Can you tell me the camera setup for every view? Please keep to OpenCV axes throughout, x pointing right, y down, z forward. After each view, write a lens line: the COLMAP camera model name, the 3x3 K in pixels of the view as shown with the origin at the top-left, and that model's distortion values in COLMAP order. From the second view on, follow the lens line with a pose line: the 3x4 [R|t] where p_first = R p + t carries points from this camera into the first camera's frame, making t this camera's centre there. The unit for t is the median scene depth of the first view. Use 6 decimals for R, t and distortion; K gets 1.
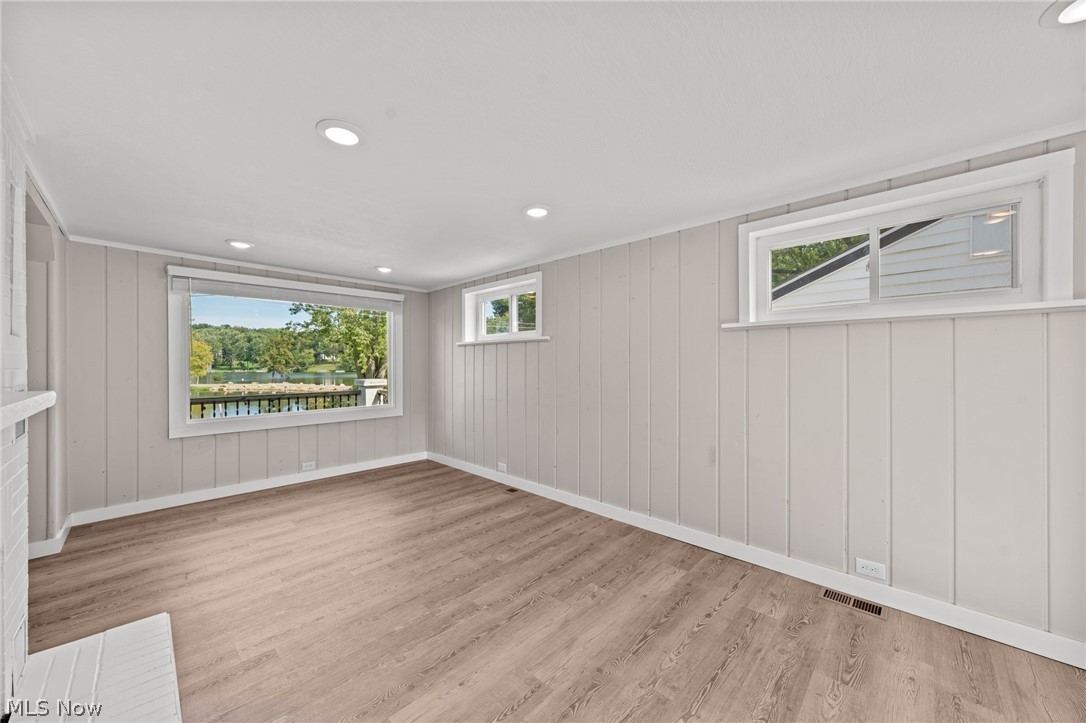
lens RADIAL K [[394.6, 0, 546.3], [0, 394.6, 371.3], [0, 0, 1]] dist [0.000137, -0.000167]
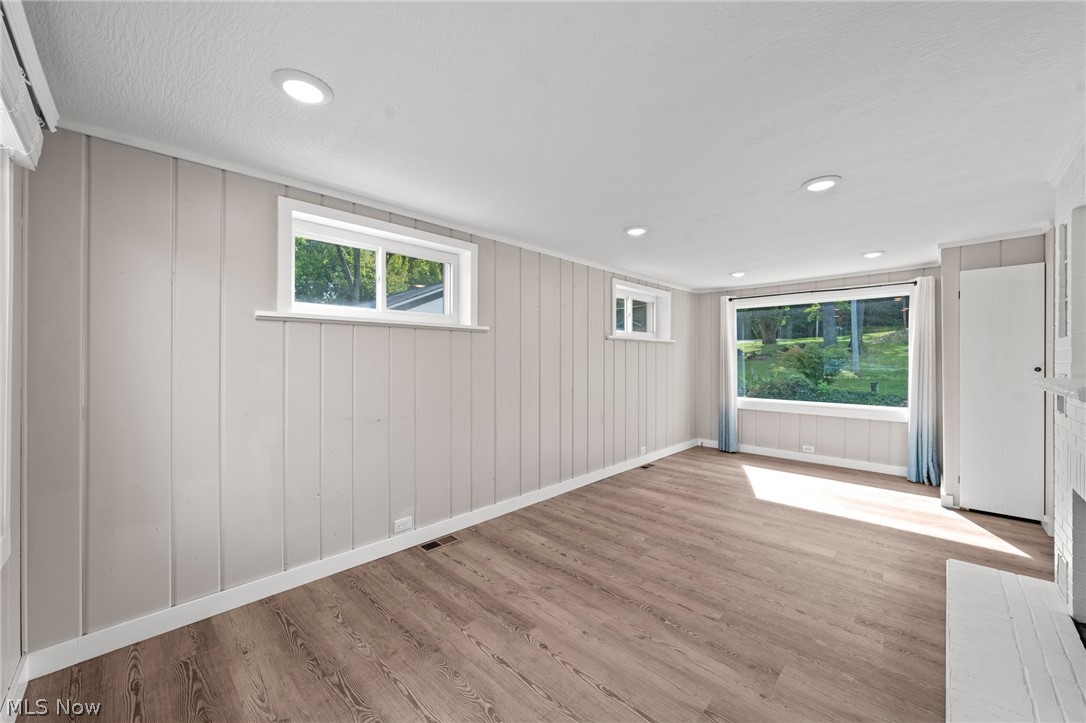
lens RADIAL K [[407.3, 0, 546.9], [0, 407.3, 362.3], [0, 0, 1]] dist [0.005592, -0.000136]
pose [[0.004430, -0.003388, 0.999984, -1.035735], [0.019124, 0.999812, 0.003302, -0.016270], [-0.999807, 0.019109, 0.004494, 1.042257]]
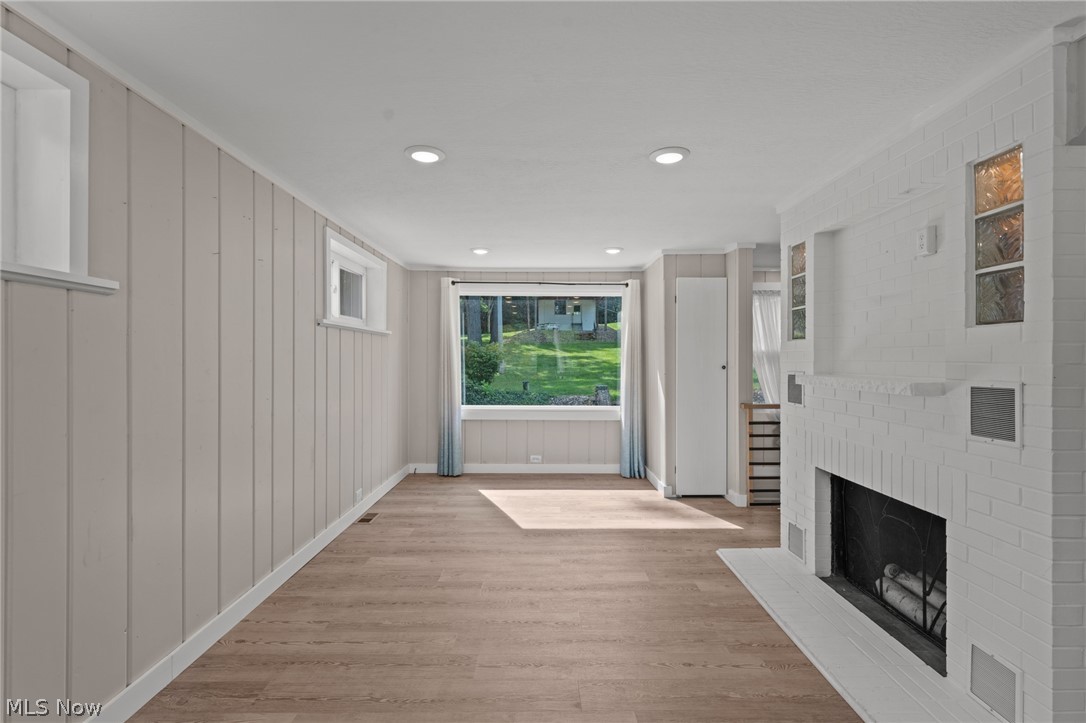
lens RADIAL K [[510.7, 0, 543.8], [0, 510.7, 358.6], [0, 0, 1]] dist [0.004964, 0.000095]
pose [[-0.694353, 0.001534, 0.719633, -0.729977], [0.013349, 0.999853, 0.010748, -0.020868], [-0.719511, 0.017069, -0.694272, 1.250226]]
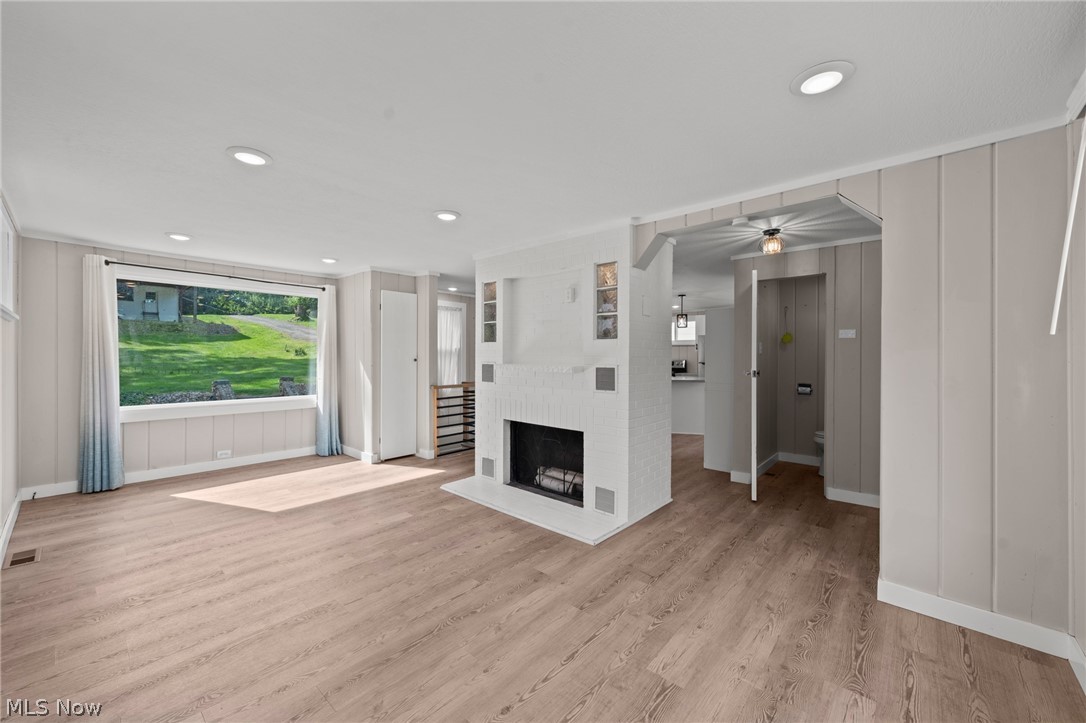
lens RADIAL K [[424.5, 0, 546.6], [0, 424.5, 355.2], [0, 0, 1]] dist [-0.002932, 0.000127]
pose [[-0.999322, -0.002761, -0.036712, -0.480241], [-0.003494, 0.999795, 0.019928, -0.026747], [0.036650, 0.020043, -0.999127, 1.539363]]
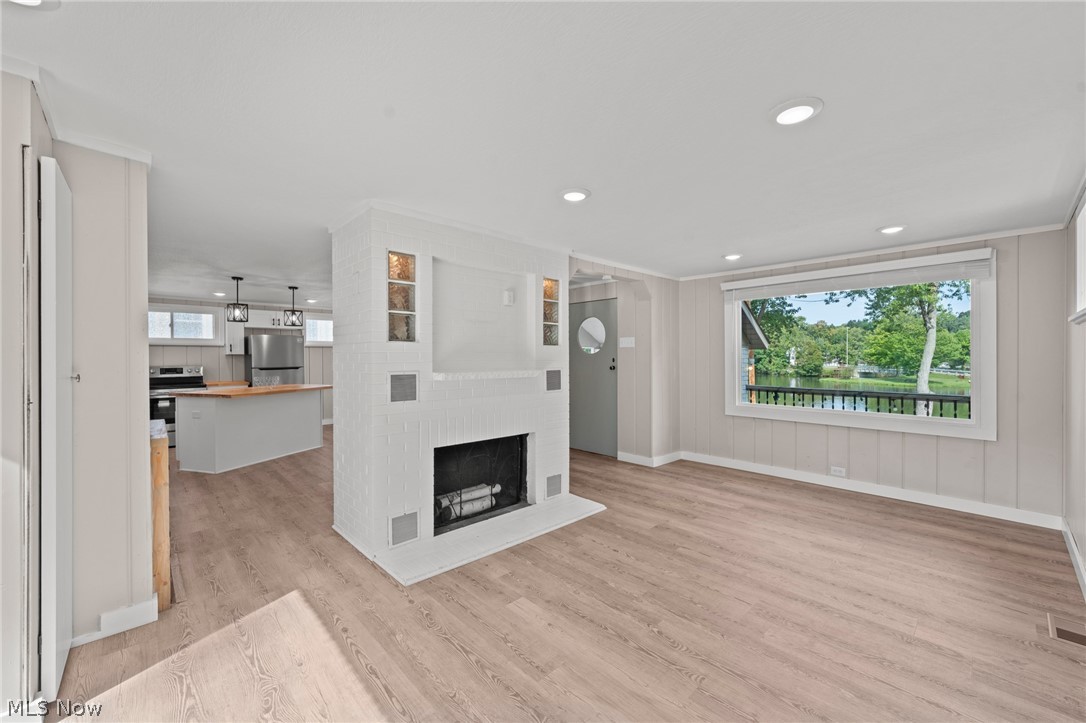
lens RADIAL K [[424.5, 0, 548.0], [0, 424.5, 357.3], [0, 0, 1]] dist [-0.002932, 0.000127]
pose [[-0.045612, -0.000552, -0.998959, 0.548989], [-0.017680, 0.999844, 0.000254, -0.012199], [0.998803, 0.017673, -0.045614, 0.528027]]
